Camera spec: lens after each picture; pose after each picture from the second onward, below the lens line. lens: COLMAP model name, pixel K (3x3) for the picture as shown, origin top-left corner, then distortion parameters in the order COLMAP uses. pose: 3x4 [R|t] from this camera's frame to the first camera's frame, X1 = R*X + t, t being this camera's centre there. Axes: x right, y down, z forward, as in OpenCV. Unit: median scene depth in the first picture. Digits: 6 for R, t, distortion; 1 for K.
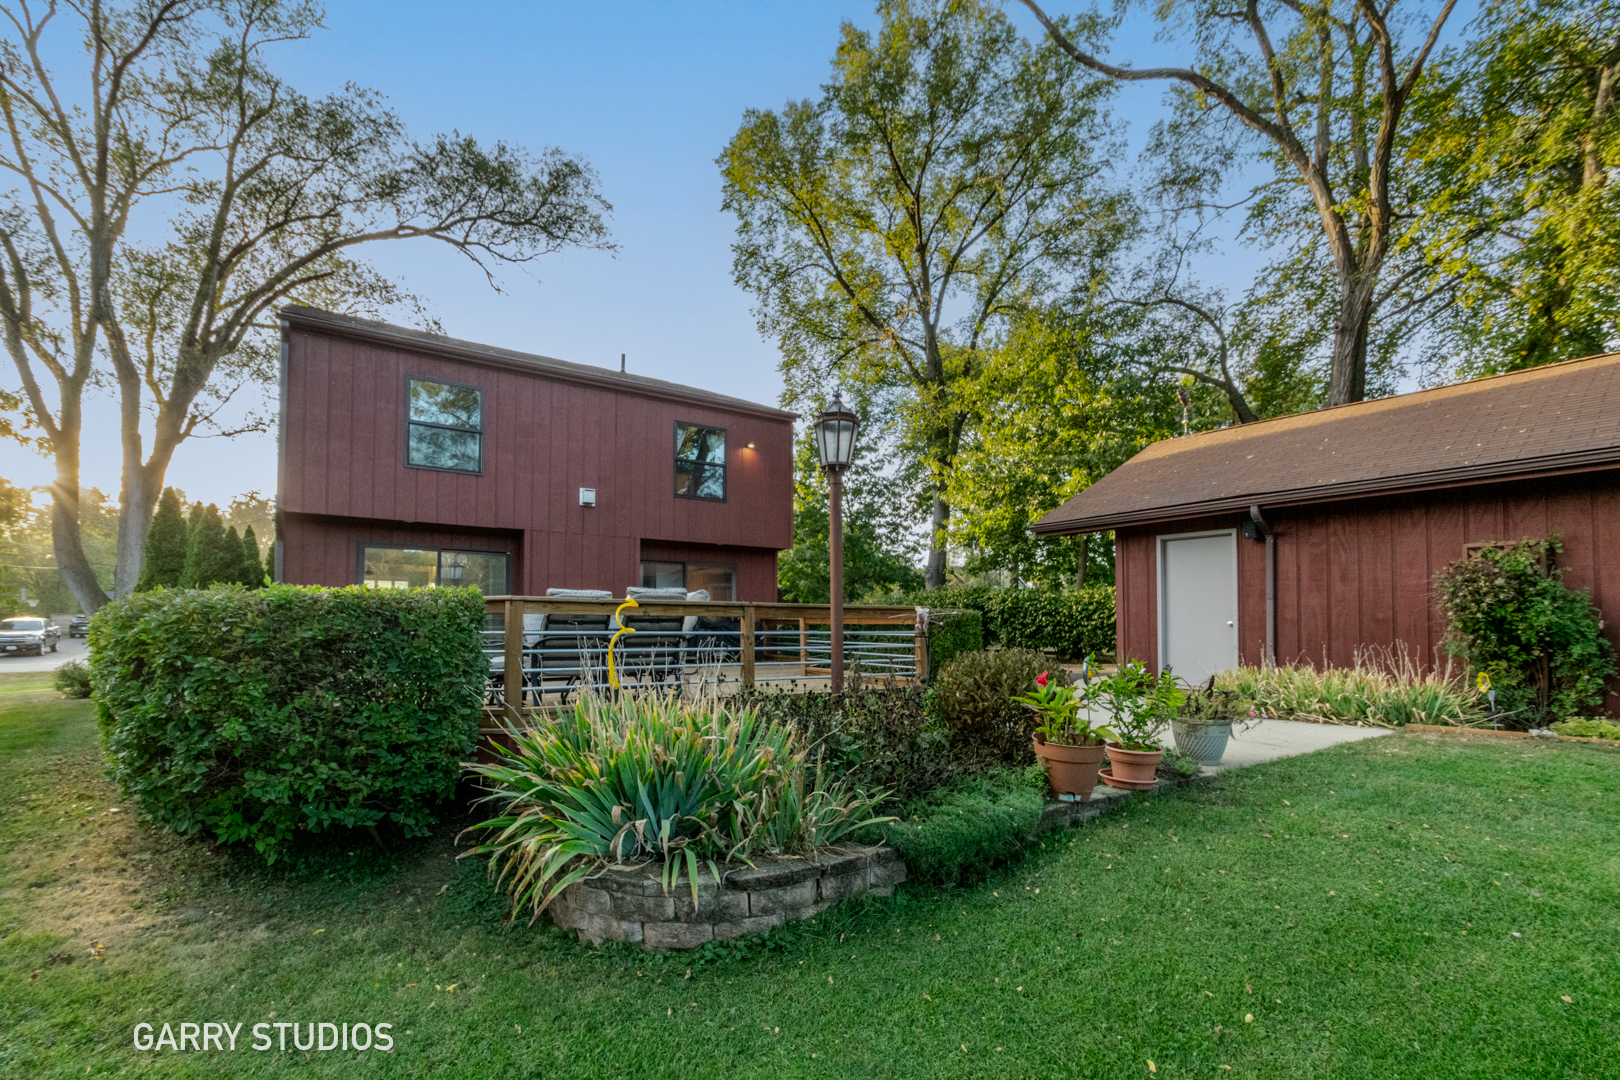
lens RADIAL K [[732.9, 0, 813.3], [0, 732.9, 594.8], [0, 0, 1]] dist [-0.017329, 0.000130]
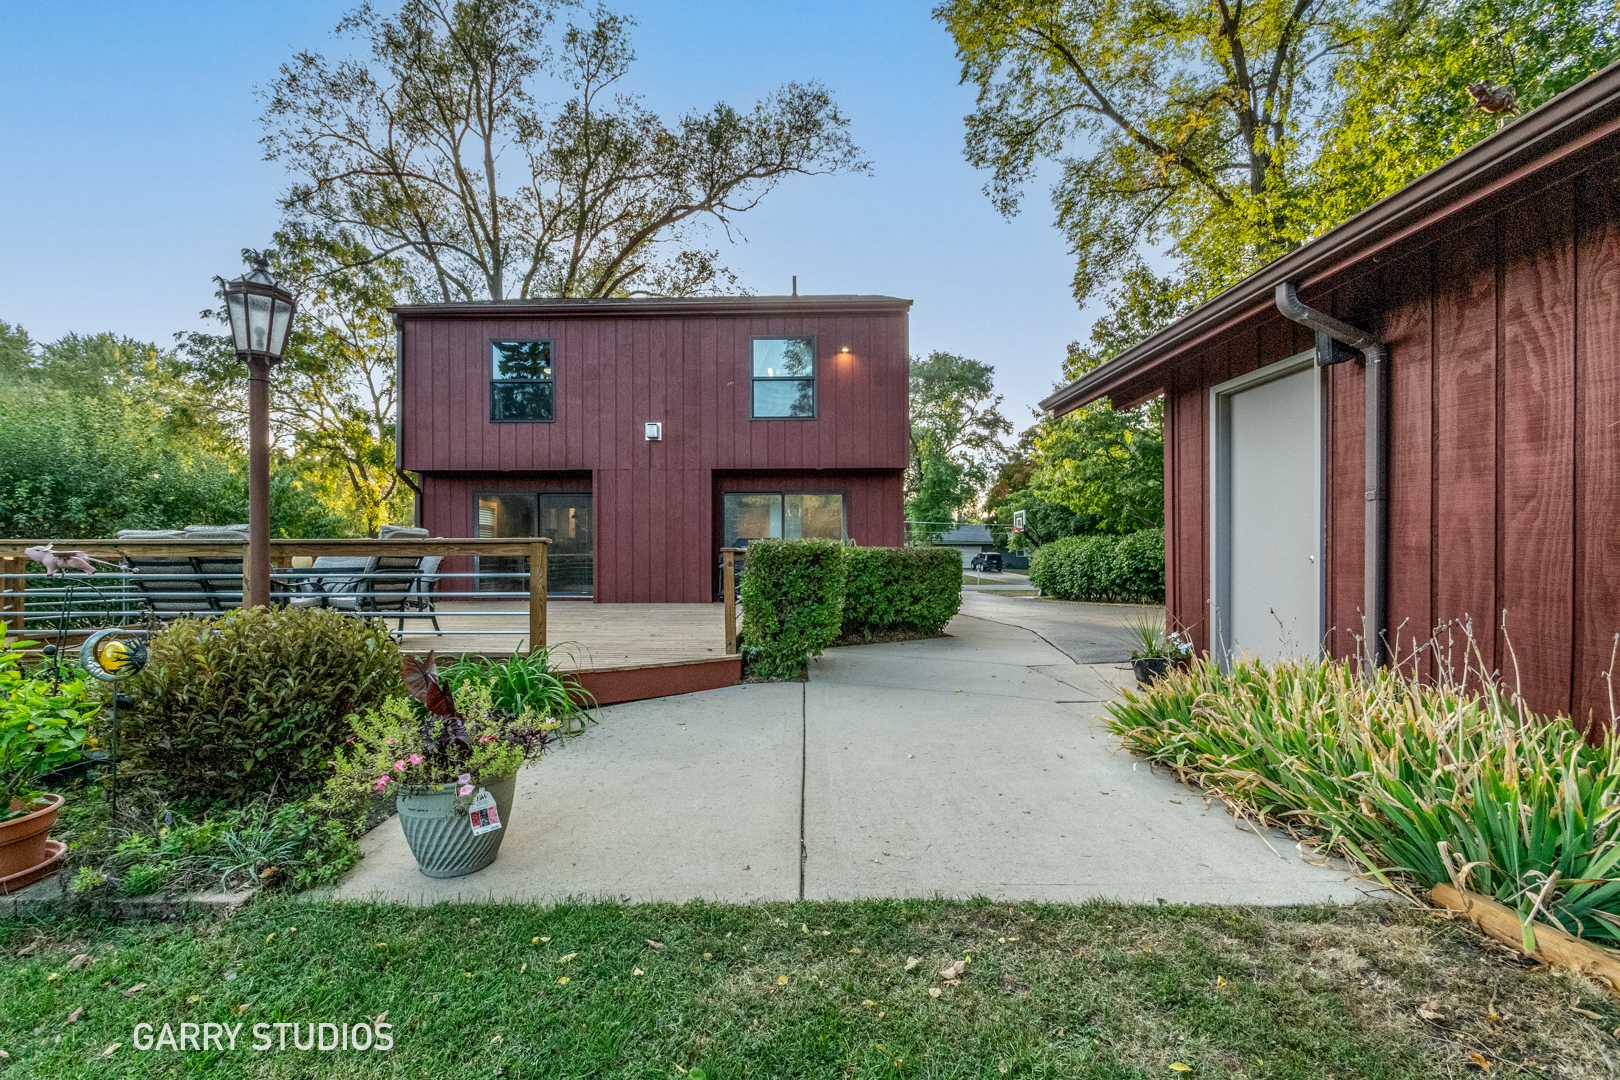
lens RADIAL K [[712.9, 0, 773.0], [0, 712.9, 551.1], [0, 0, 1]] dist [-0.000355, 0.000081]
pose [[0.792930, -0.004178, -0.609299, 0.266401], [0.025534, 0.999326, 0.026378, 0.005982], [0.608778, -0.036474, 0.792502, 0.208592]]
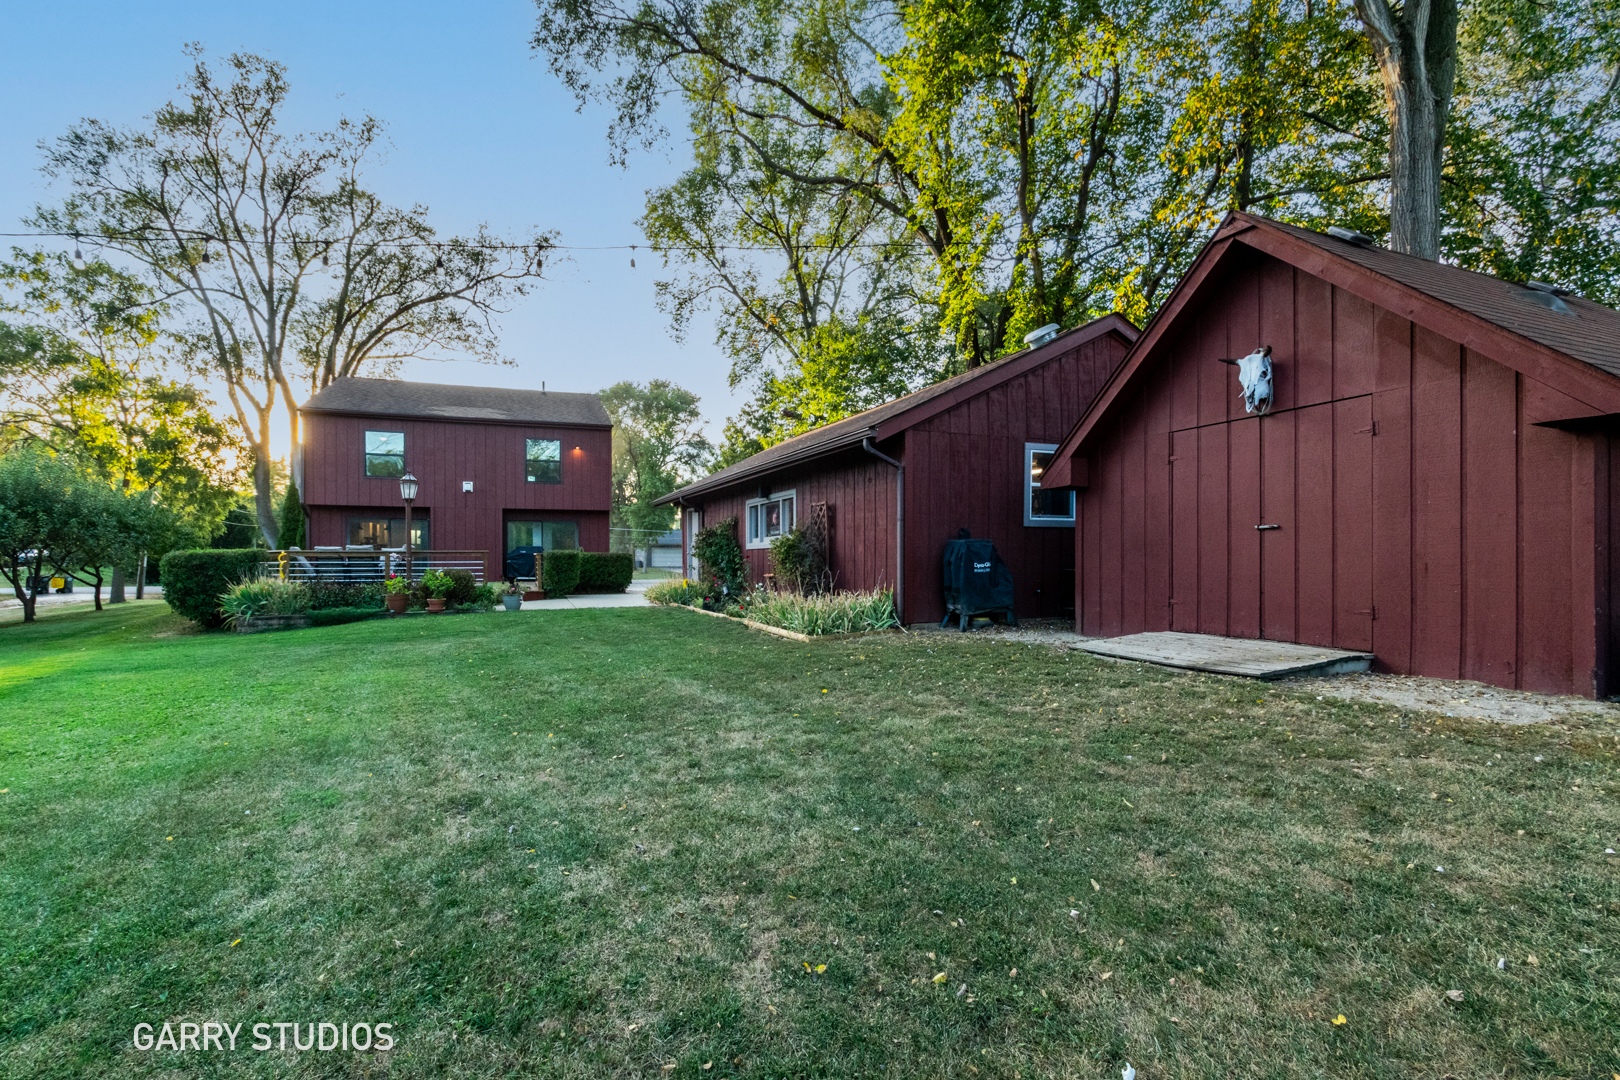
lens RADIAL K [[754.3, 0, 810.0], [0, 754.3, 540.0], [0, 0, 1]] dist [-0.001755, -0.000182]
pose [[0.969448, -0.007892, -0.245170, 0.629340], [0.014546, 0.999573, 0.025341, -0.023750], [0.244865, -0.028133, 0.969149, -0.395221]]
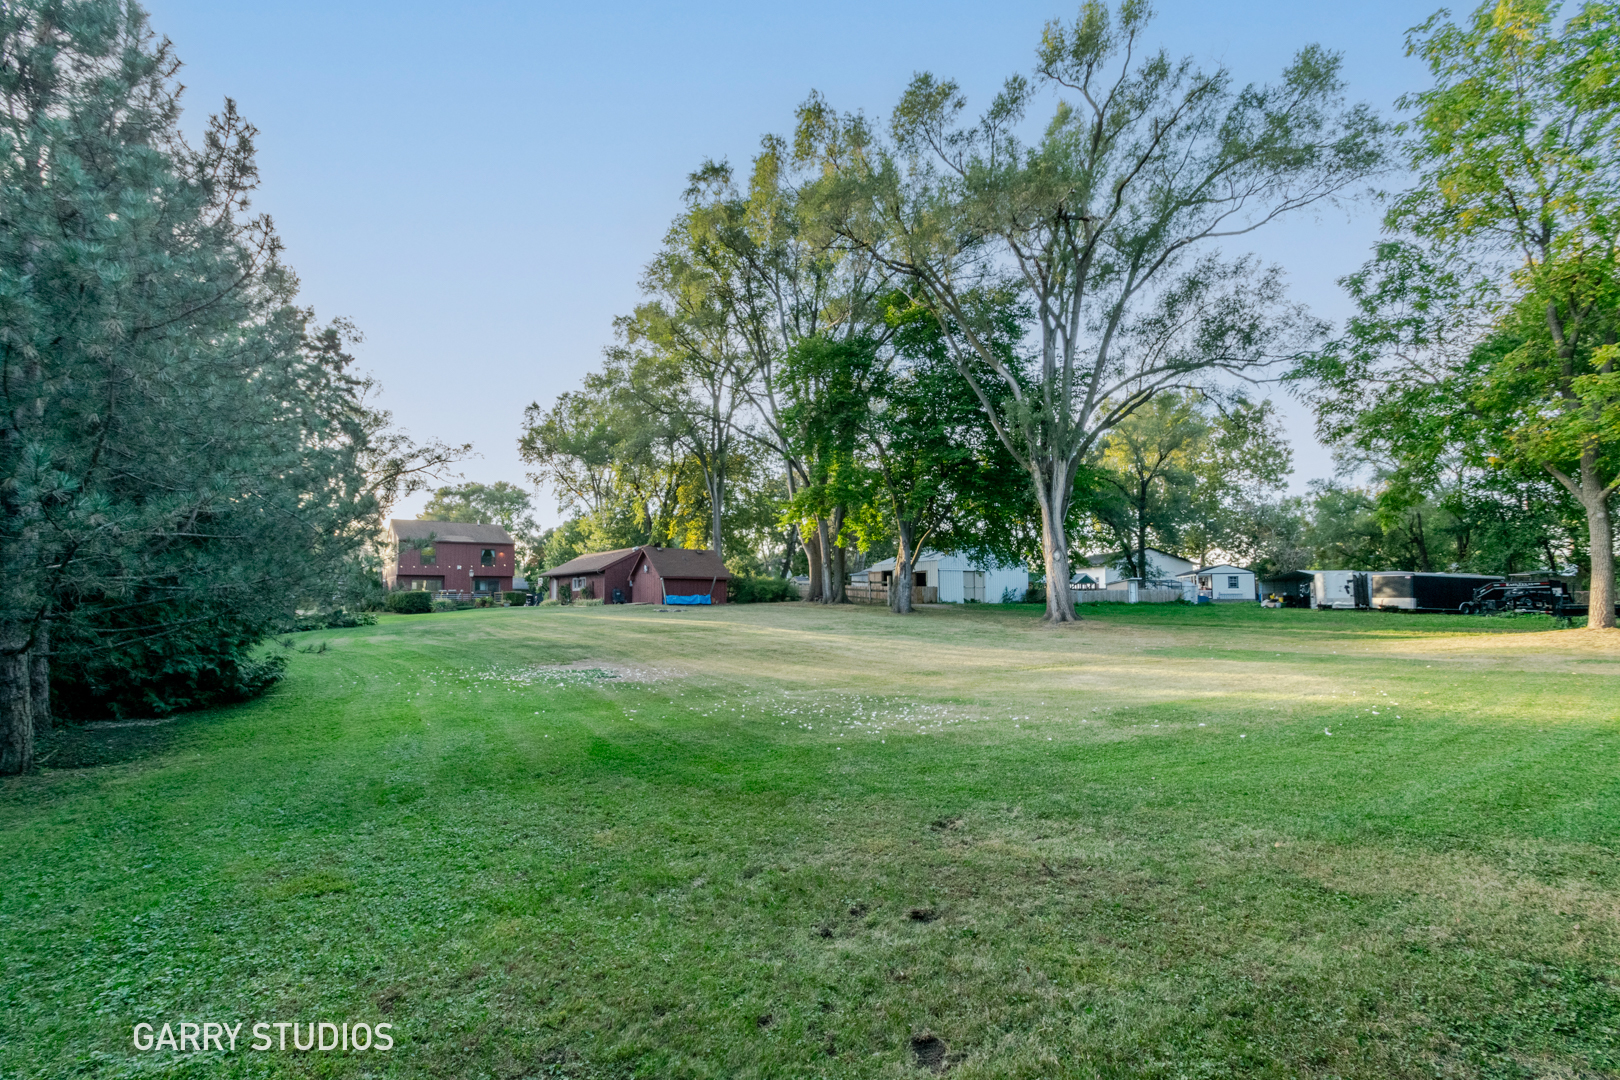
lens RADIAL K [[732.9, 0, 813.3], [0, 732.9, 594.8], [0, 0, 1]] dist [-0.017329, 0.000130]
pose [[0.999894, -0.003308, 0.014155, 1.258490], [0.002741, 0.999201, 0.039880, -0.090392], [-0.014275, -0.039837, 0.999104, -2.475476]]
